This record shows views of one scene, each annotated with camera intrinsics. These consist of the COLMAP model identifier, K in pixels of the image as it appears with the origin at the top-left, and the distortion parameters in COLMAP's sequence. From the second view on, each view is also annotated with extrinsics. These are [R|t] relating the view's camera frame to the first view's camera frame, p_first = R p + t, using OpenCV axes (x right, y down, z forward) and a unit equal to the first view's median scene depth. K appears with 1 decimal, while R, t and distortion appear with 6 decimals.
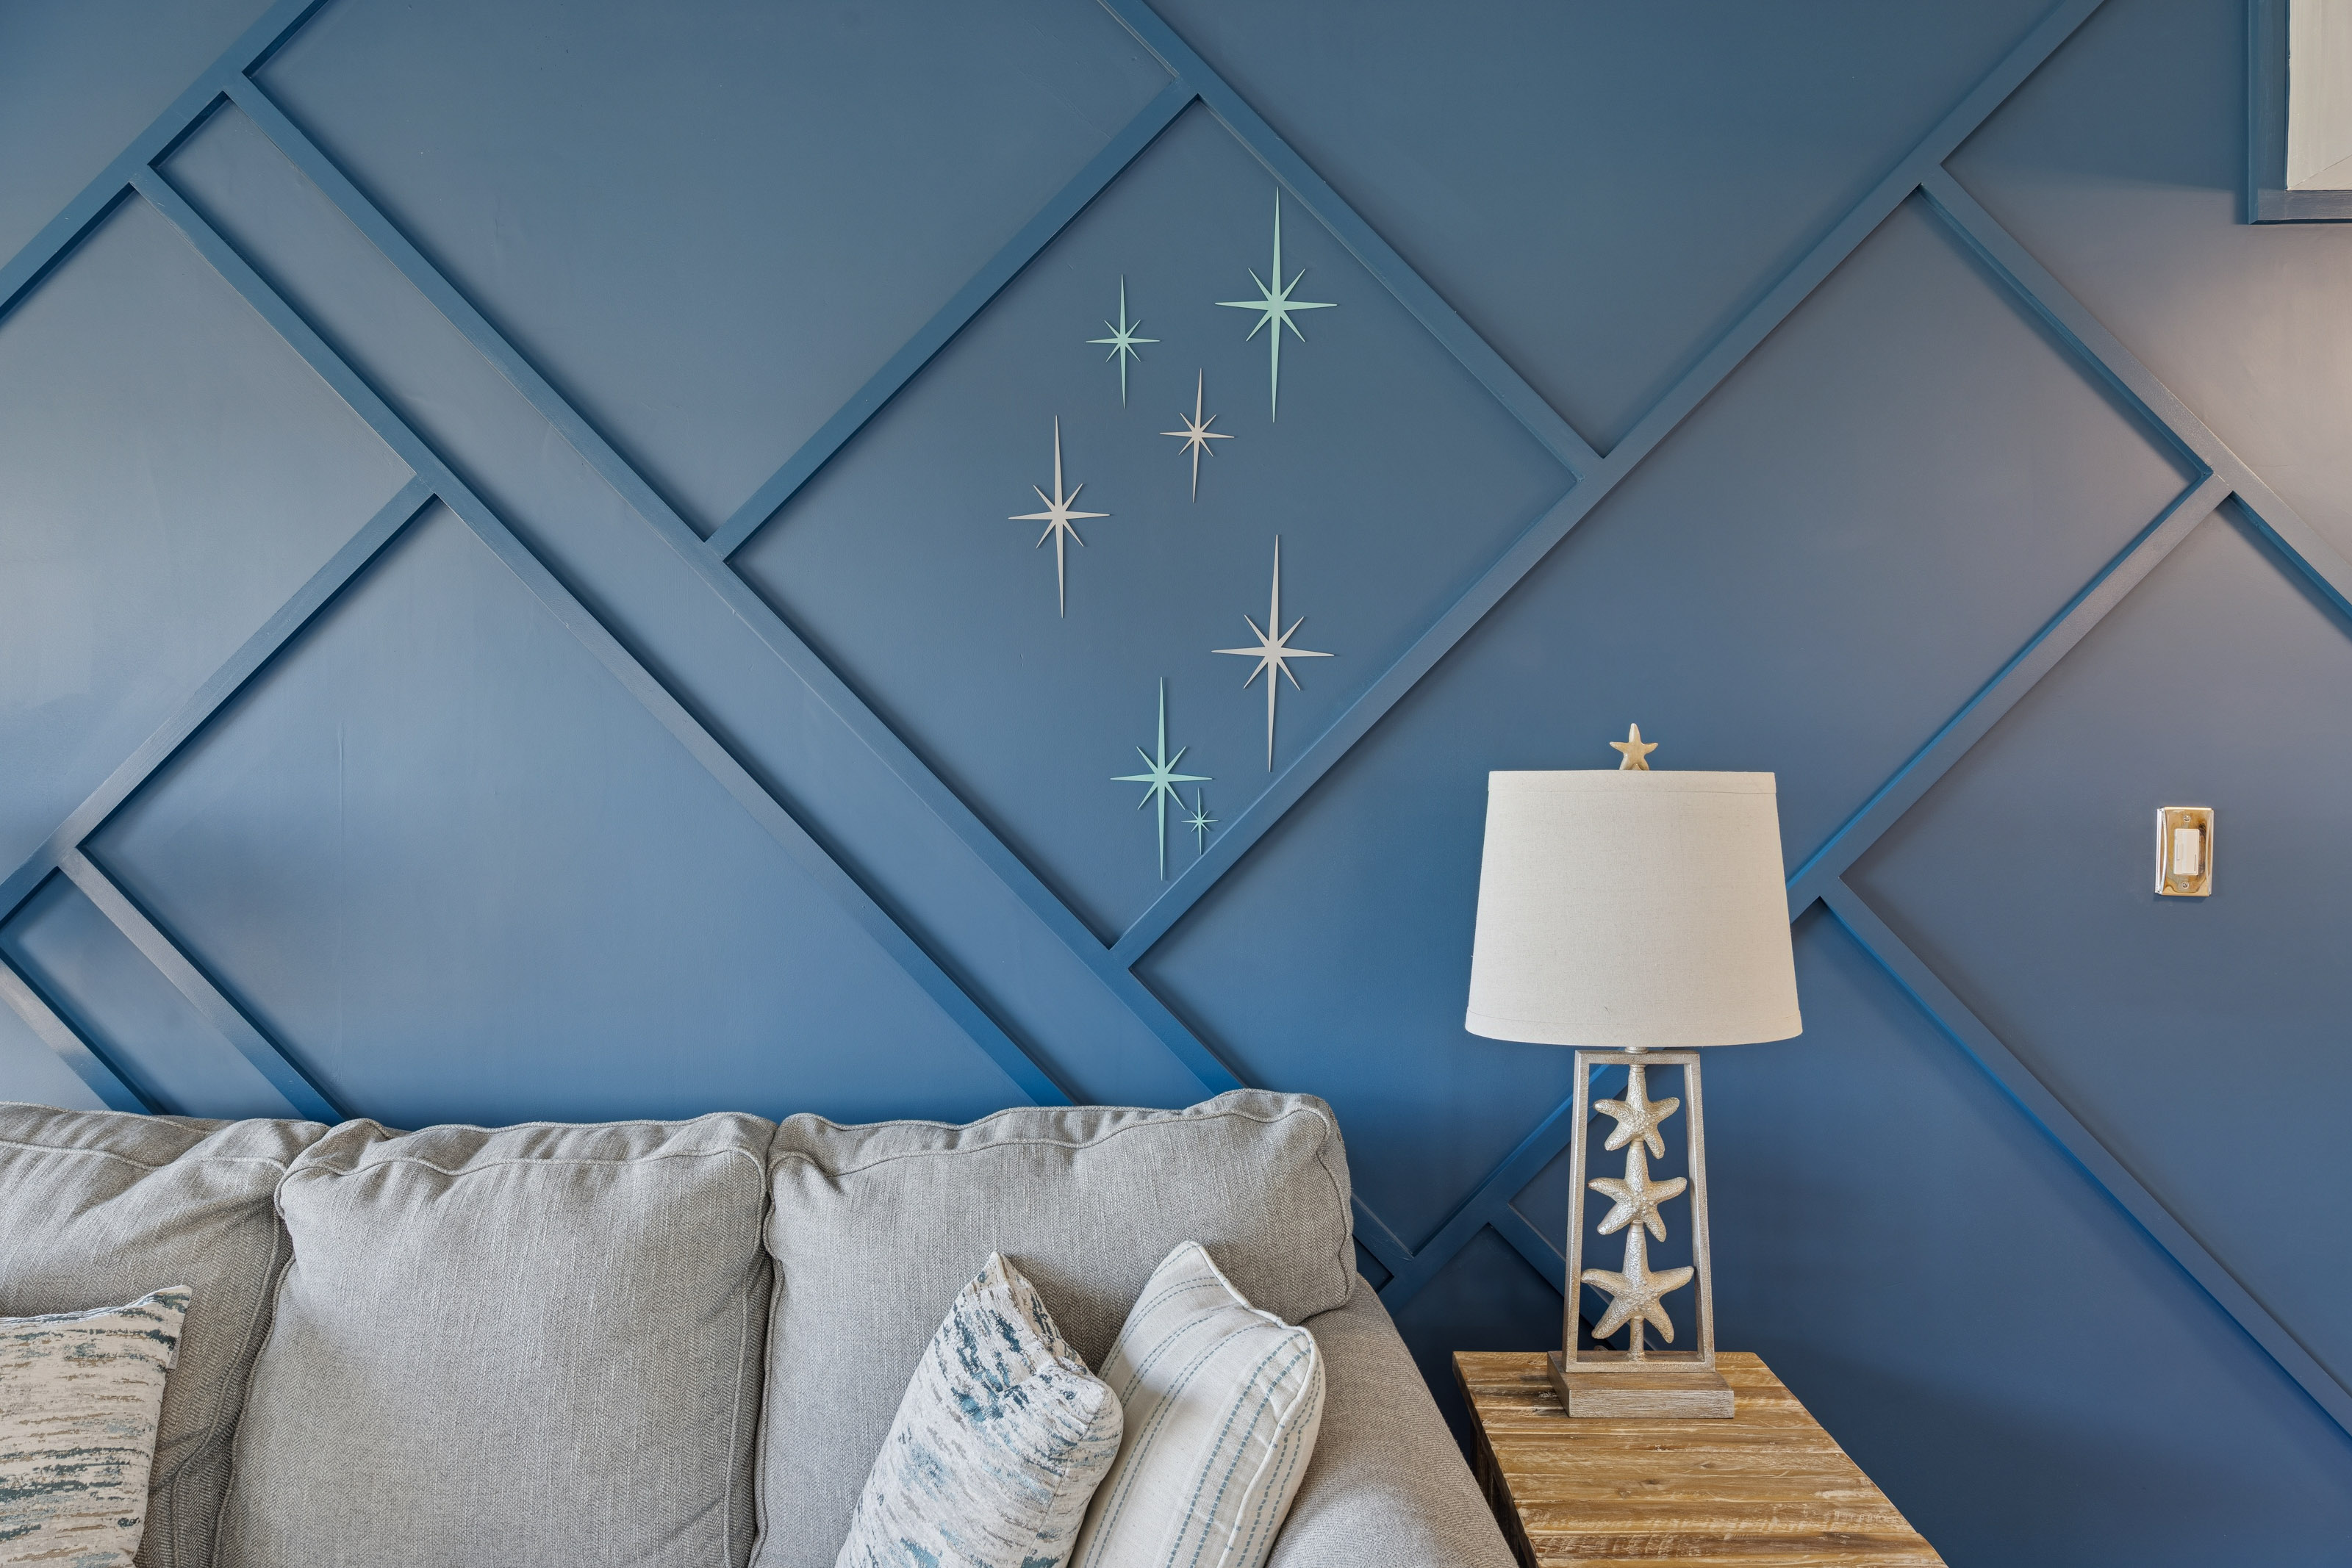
lens RADIAL K [[1526.6, 0, 1173.0], [0, 1526.6, 764.9], [0, 0, 1]] dist [0.002623, 0.003119]
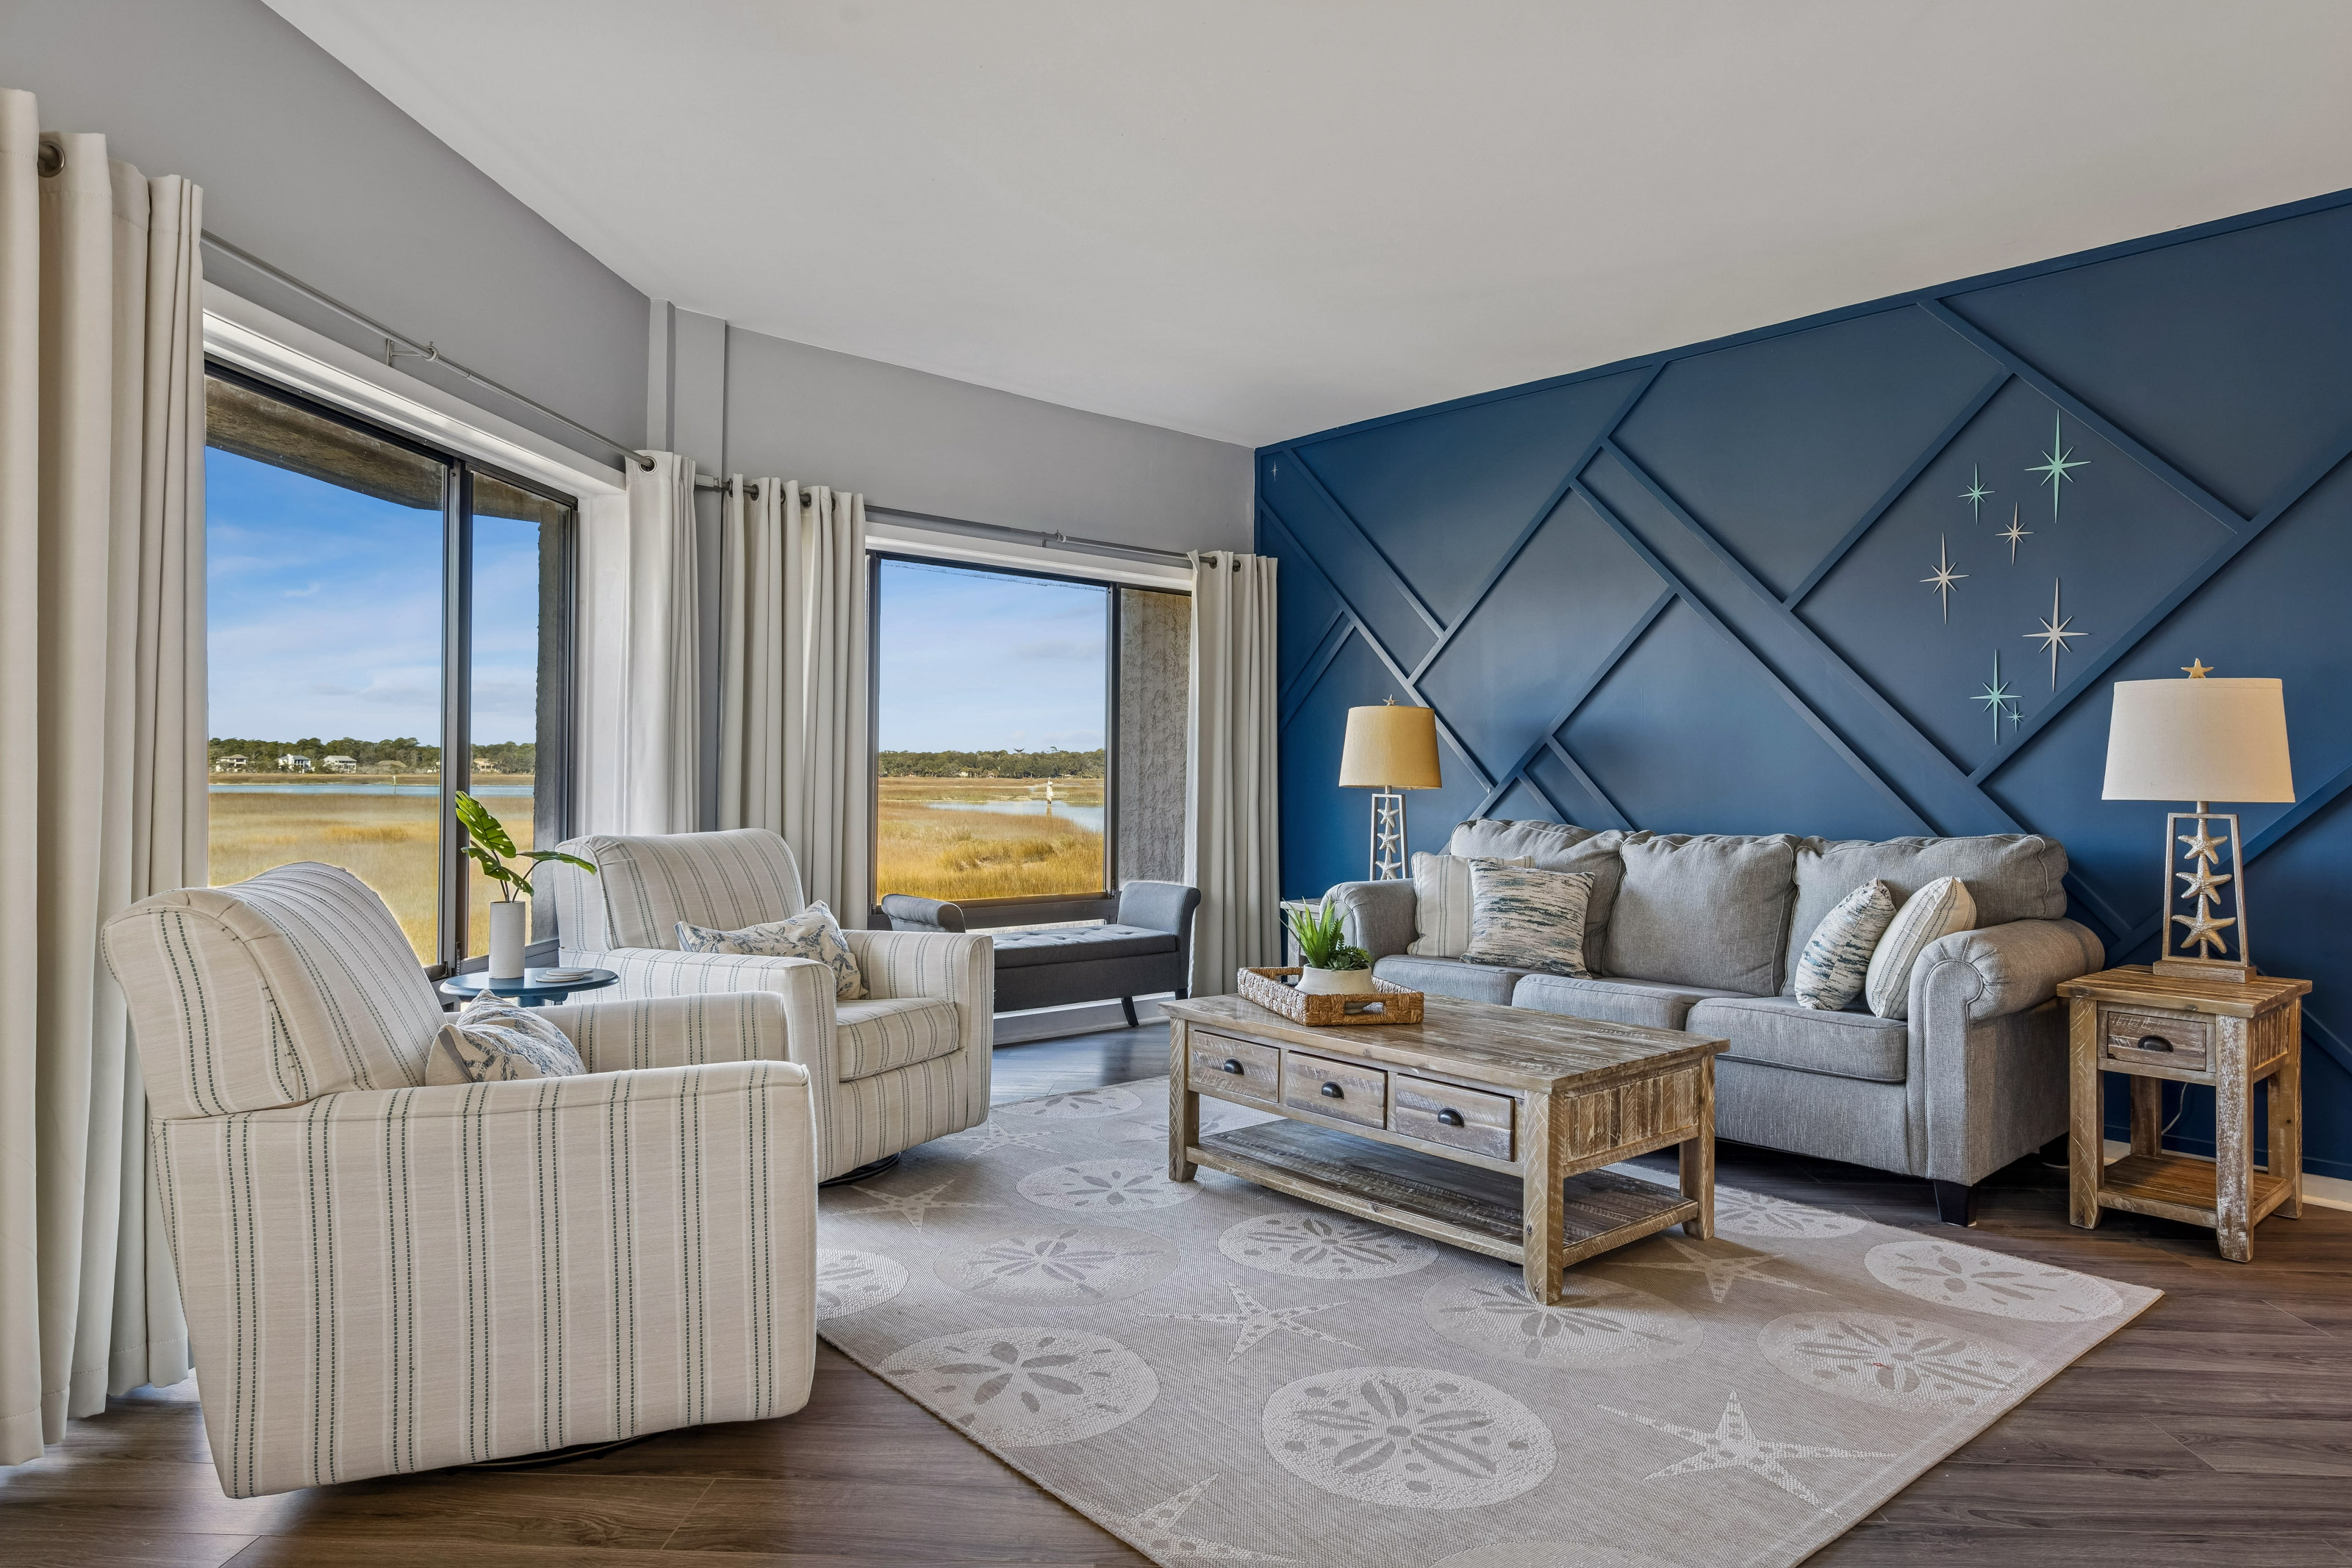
lens RADIAL K [[1466.8, 0, 1180.0], [0, 1466.8, 733.2], [0, 0, 1]] dist [0.002599, 0.001838]
pose [[0.685940, -0.015357, -0.727496, 0.816378], [-0.005216, 0.999648, -0.026020, 0.137822], [0.727640, 0.021643, 0.685618, -1.430196]]
